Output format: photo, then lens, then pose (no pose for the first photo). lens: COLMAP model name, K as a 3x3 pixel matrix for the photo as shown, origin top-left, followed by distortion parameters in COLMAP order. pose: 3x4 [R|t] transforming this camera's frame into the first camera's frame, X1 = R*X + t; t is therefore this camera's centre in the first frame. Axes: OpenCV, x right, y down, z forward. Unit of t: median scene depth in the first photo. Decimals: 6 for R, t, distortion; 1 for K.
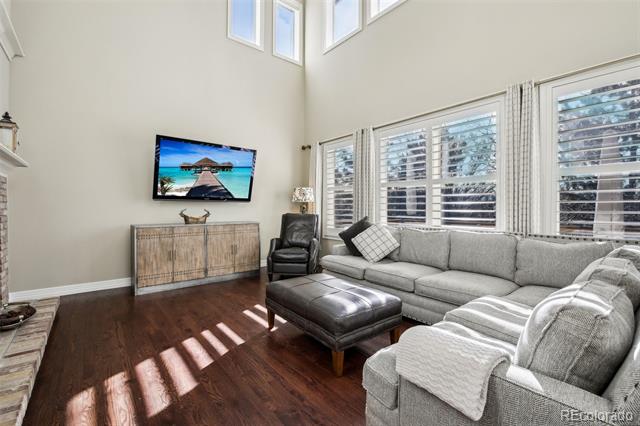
lens RADIAL K [[286.1, 0, 318.2], [0, 286.1, 209.1], [0, 0, 1]] dist [-0.004458, -0.002879]
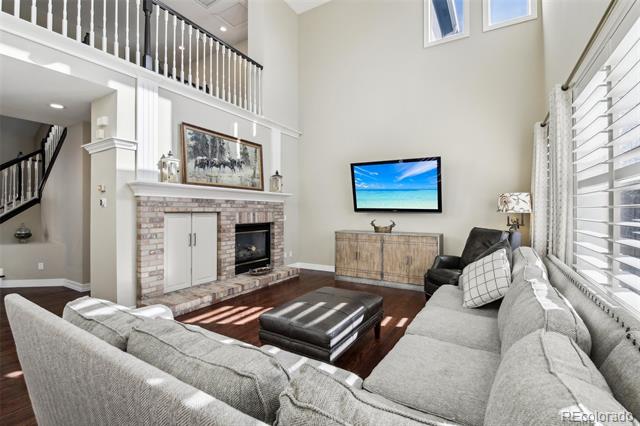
lens RADIAL K [[286.1, 0, 309.2], [0, 286.1, 210.5], [0, 0, 1]] dist [-0.004458, -0.002879]
pose [[0.332522, -0.008969, -0.943053, 0.581554], [-0.006874, 0.999905, -0.011933, -0.022514], [0.943070, 0.010451, 0.332429, 0.347973]]
